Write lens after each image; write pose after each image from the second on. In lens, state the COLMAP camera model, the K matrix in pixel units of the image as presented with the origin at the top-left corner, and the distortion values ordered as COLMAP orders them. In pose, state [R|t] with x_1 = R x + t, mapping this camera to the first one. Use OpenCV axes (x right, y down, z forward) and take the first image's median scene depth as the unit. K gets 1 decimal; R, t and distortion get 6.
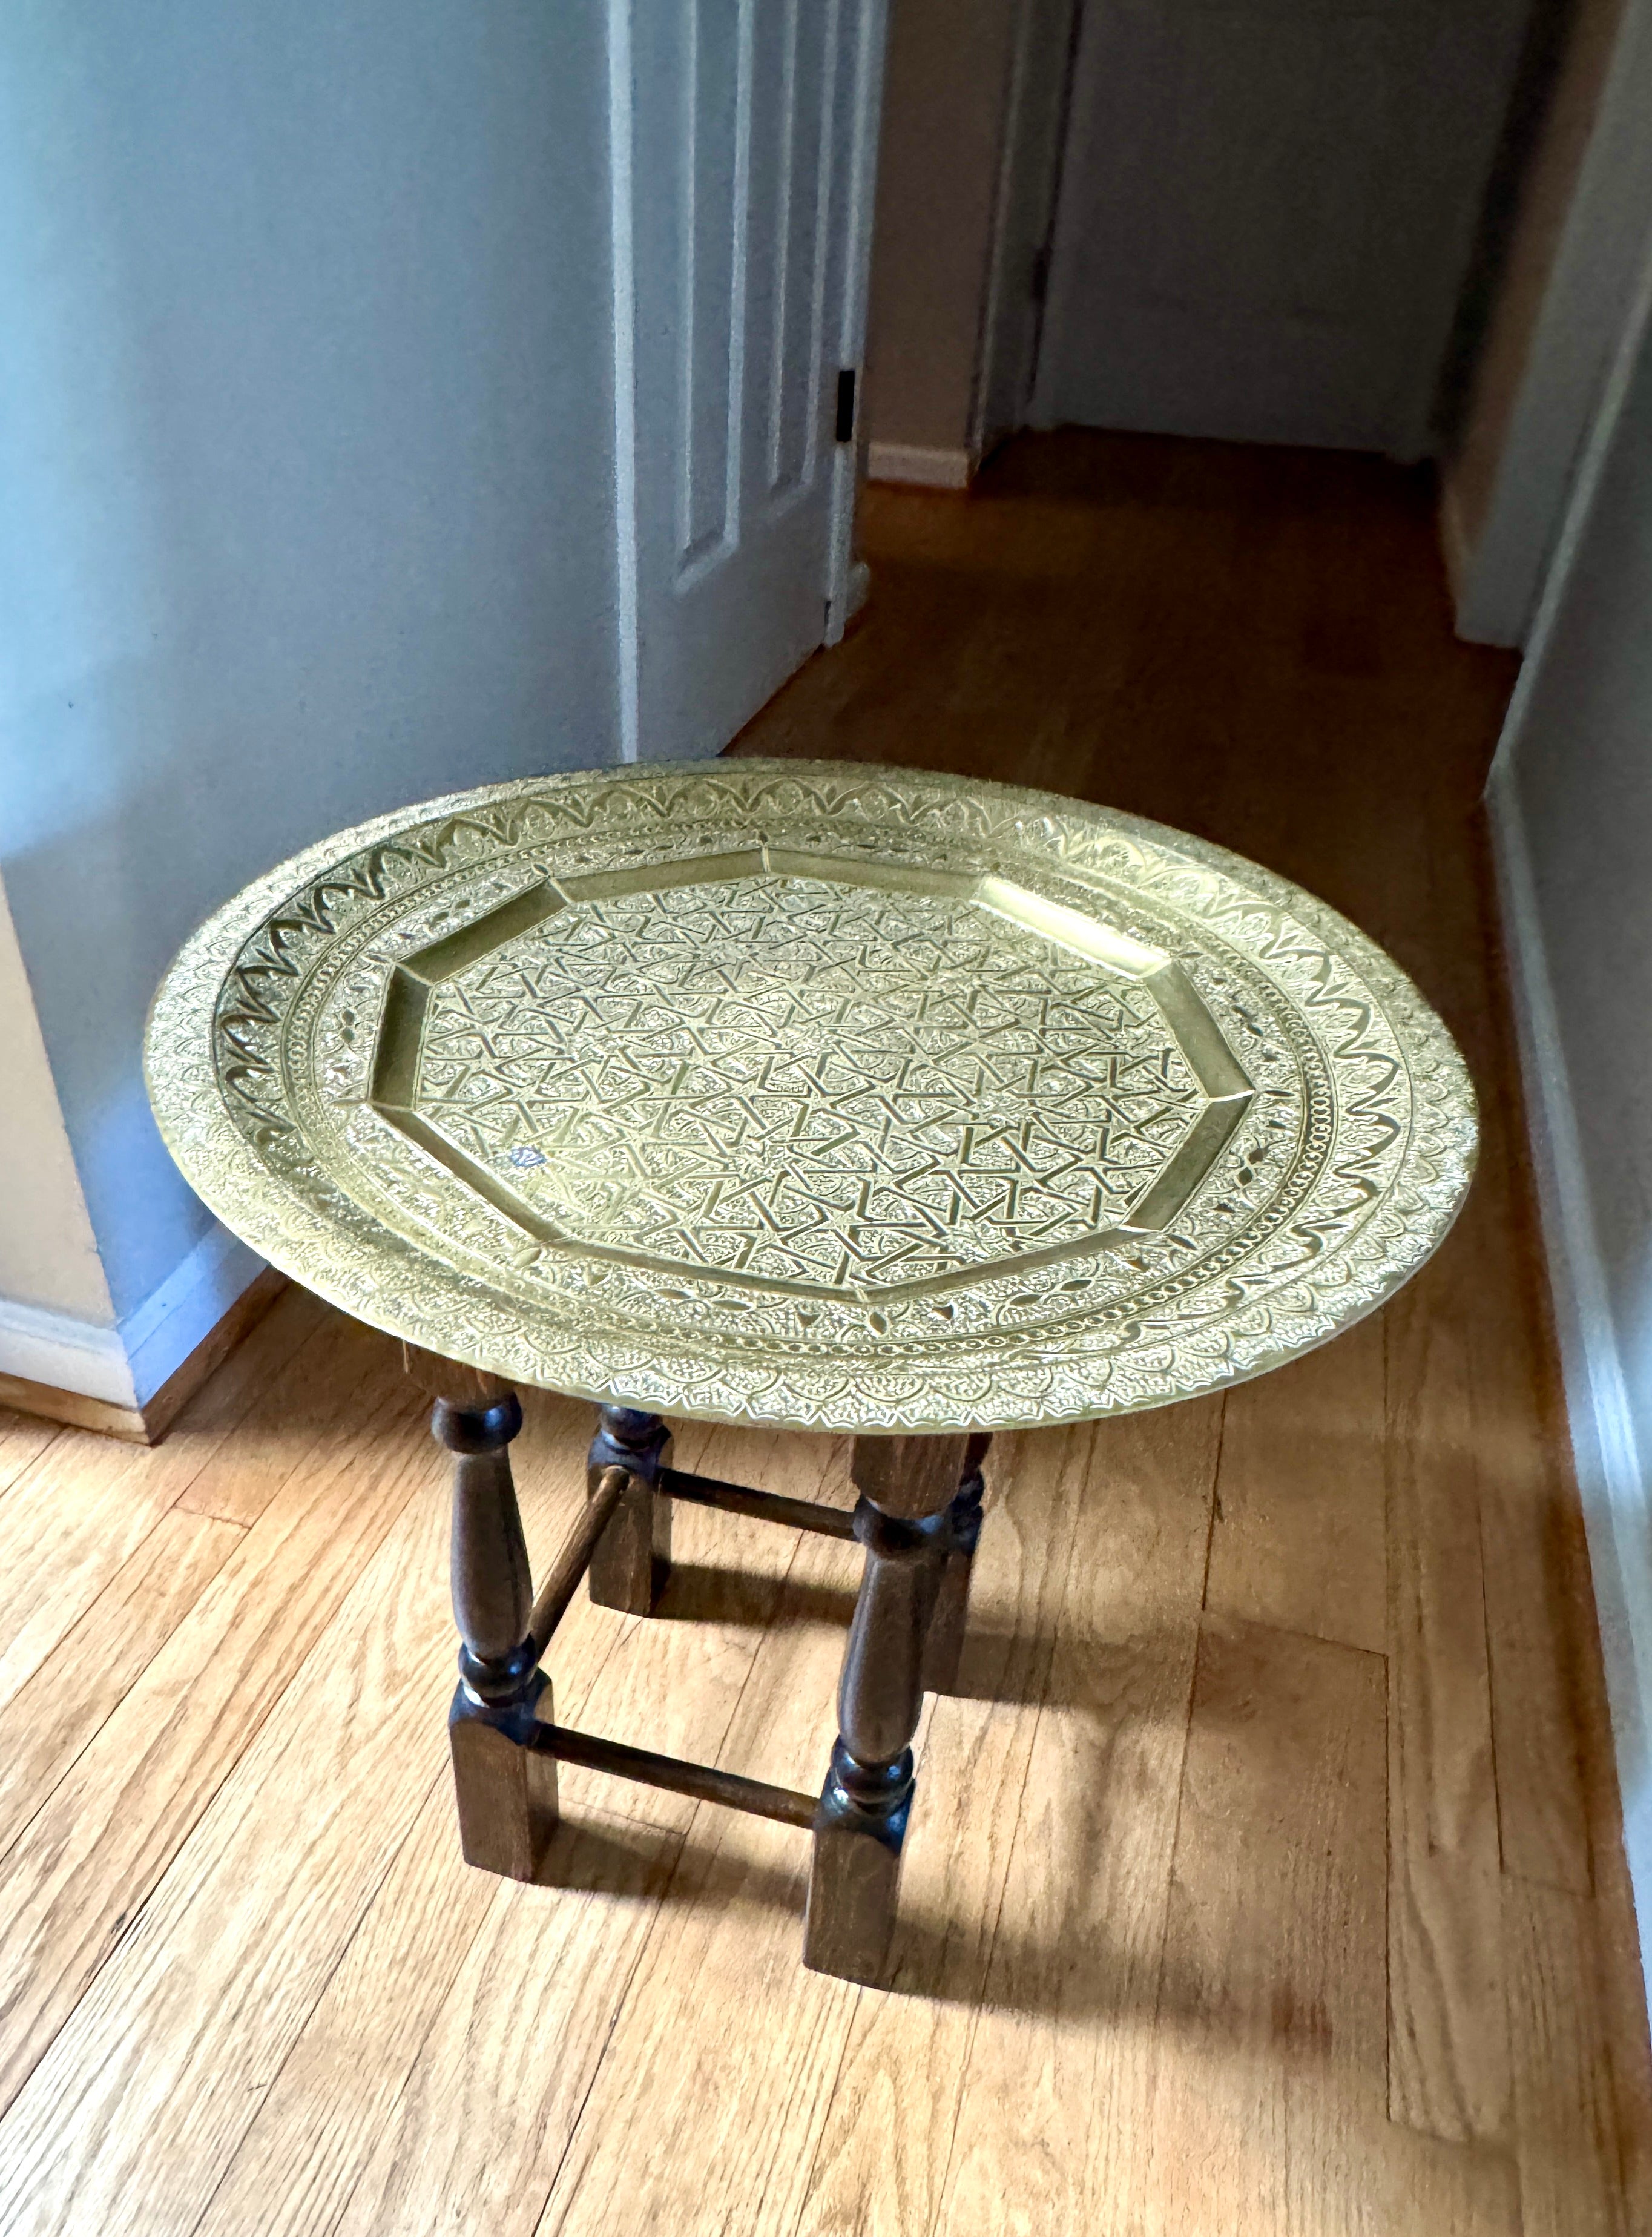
lens RADIAL K [[1636.4, 0, 726.3], [0, 1636.4, 1182.3], [0, 0, 1]] dist [-0.009646, 0.003511]
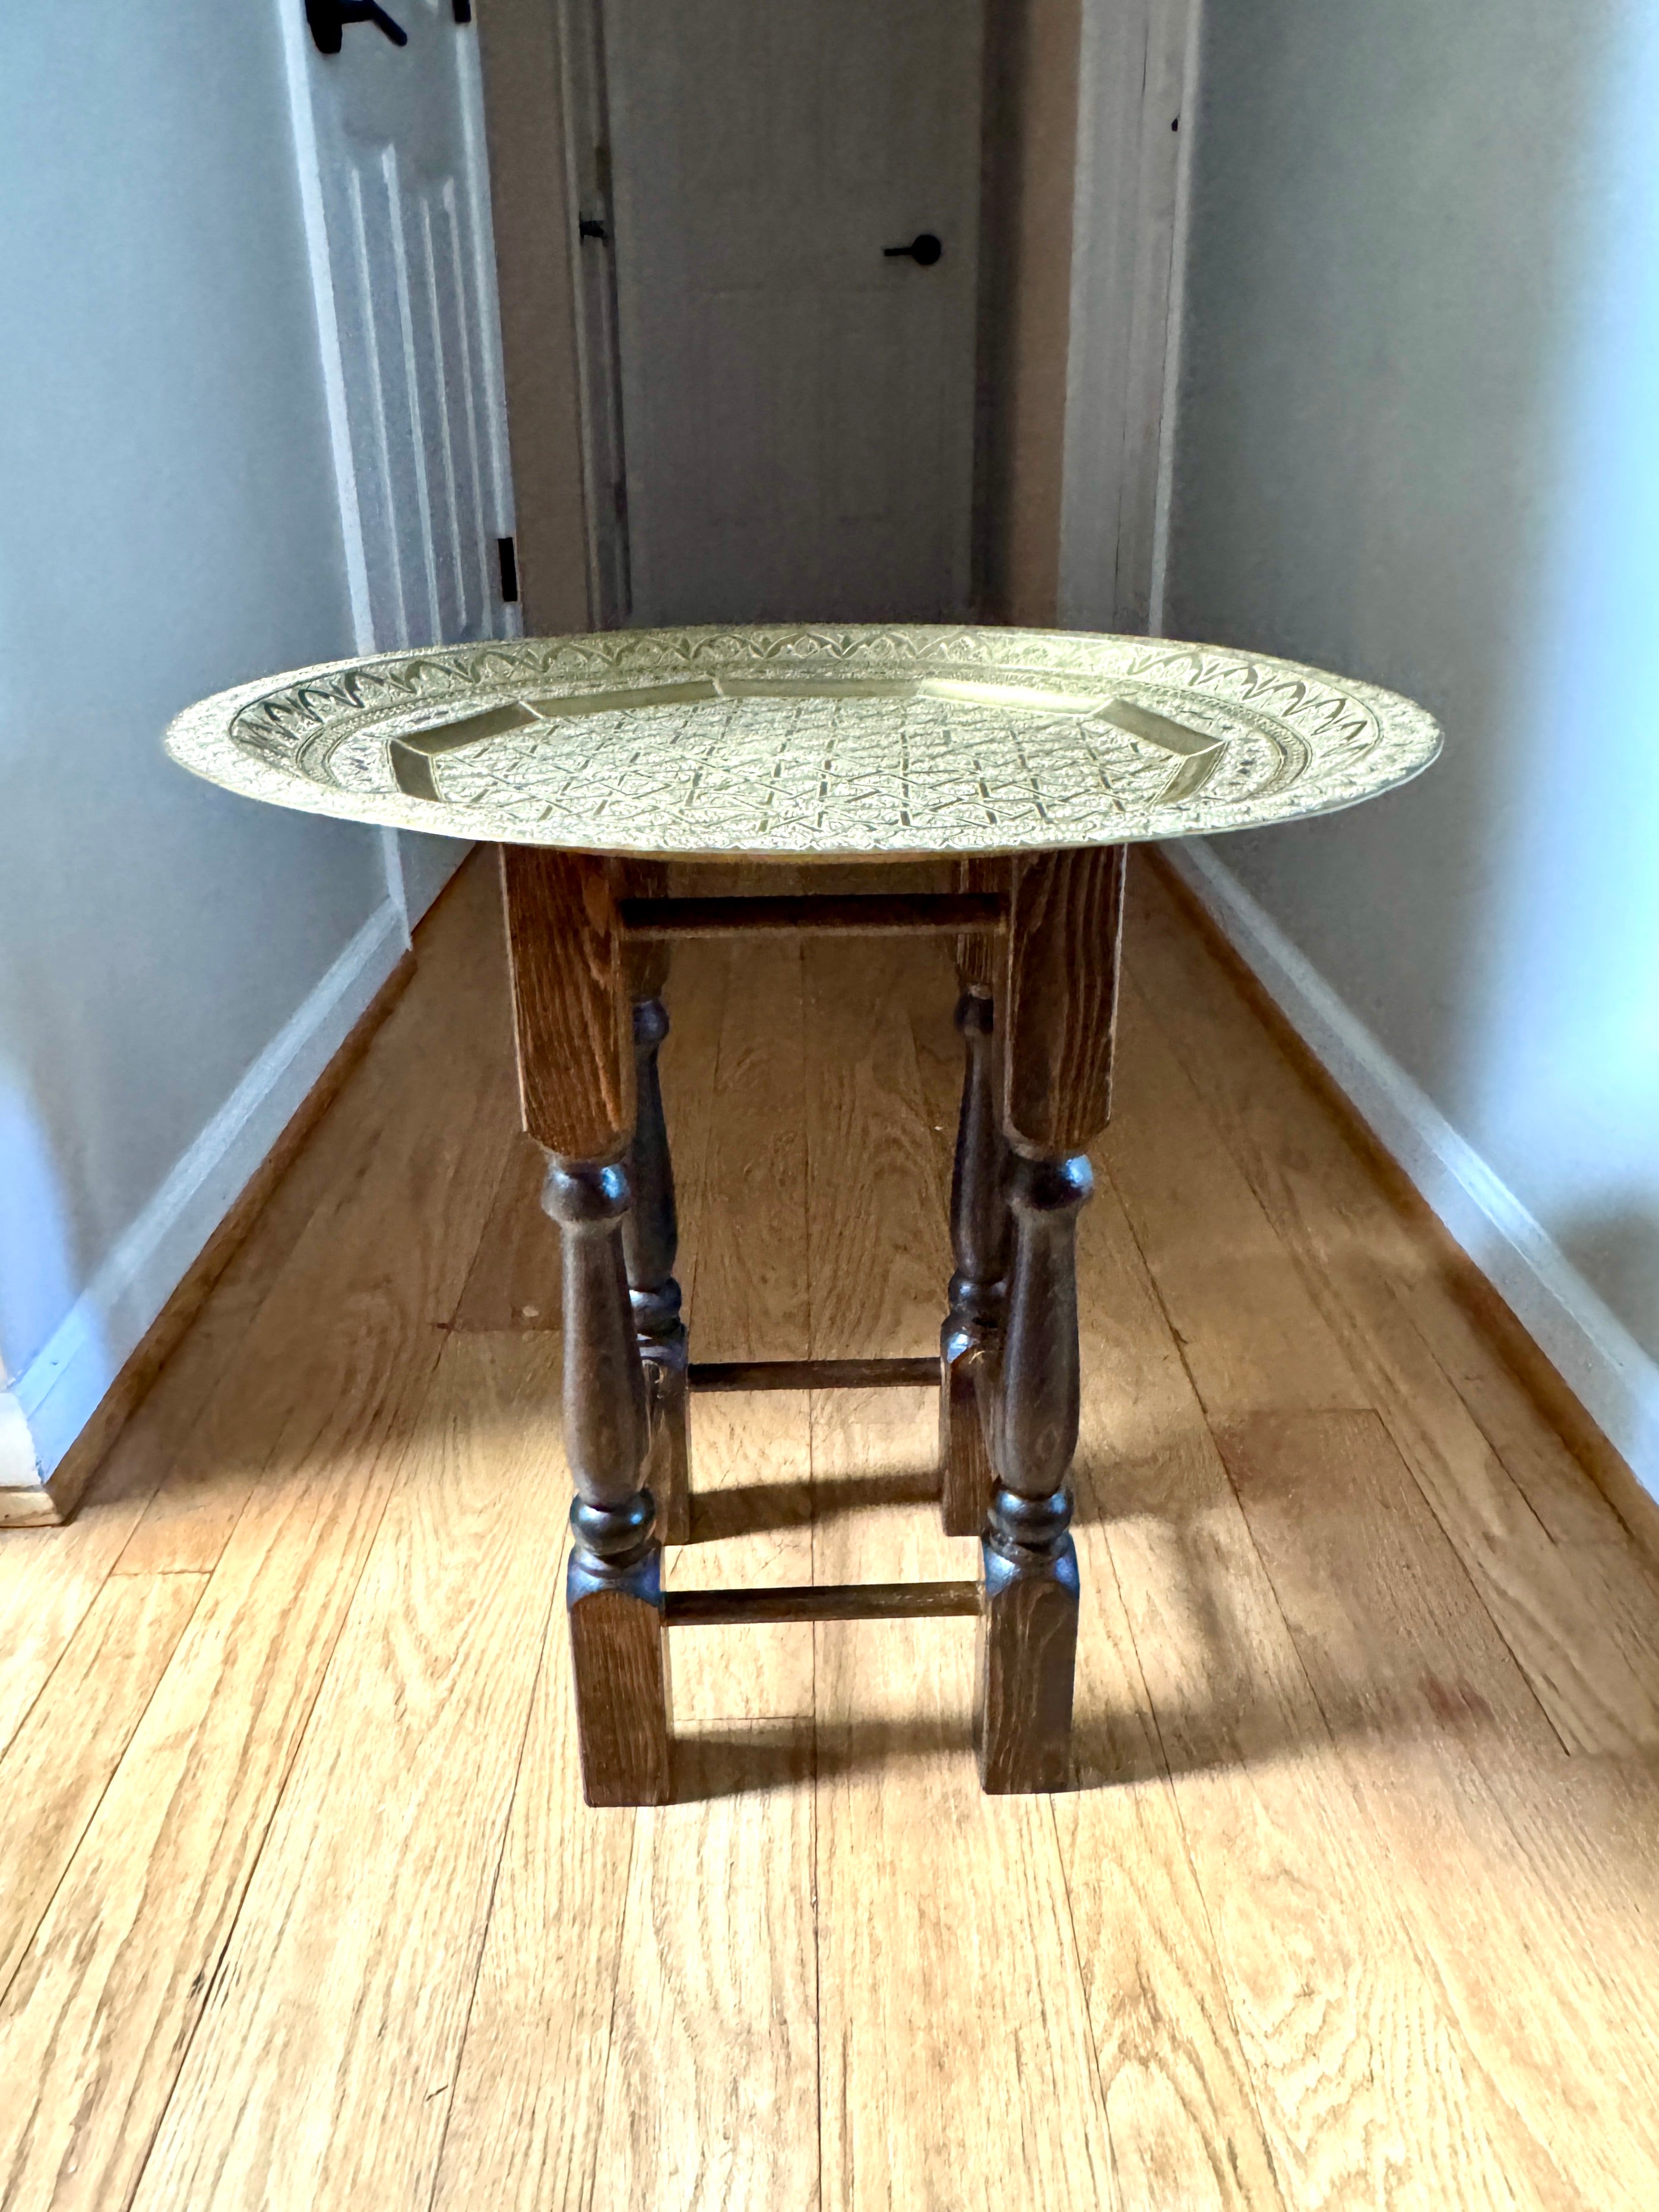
lens RADIAL K [[1605.4, 0, 821.6], [0, 1605.4, 1095.8], [0, 0, 1]] dist [-0.012146, 0.003256]
pose [[0.946316, -0.164671, 0.278153, -0.210240], [0.217342, 0.961100, -0.170441, 0.215004], [-0.239266, 0.221746, 0.945294, 0.068398]]
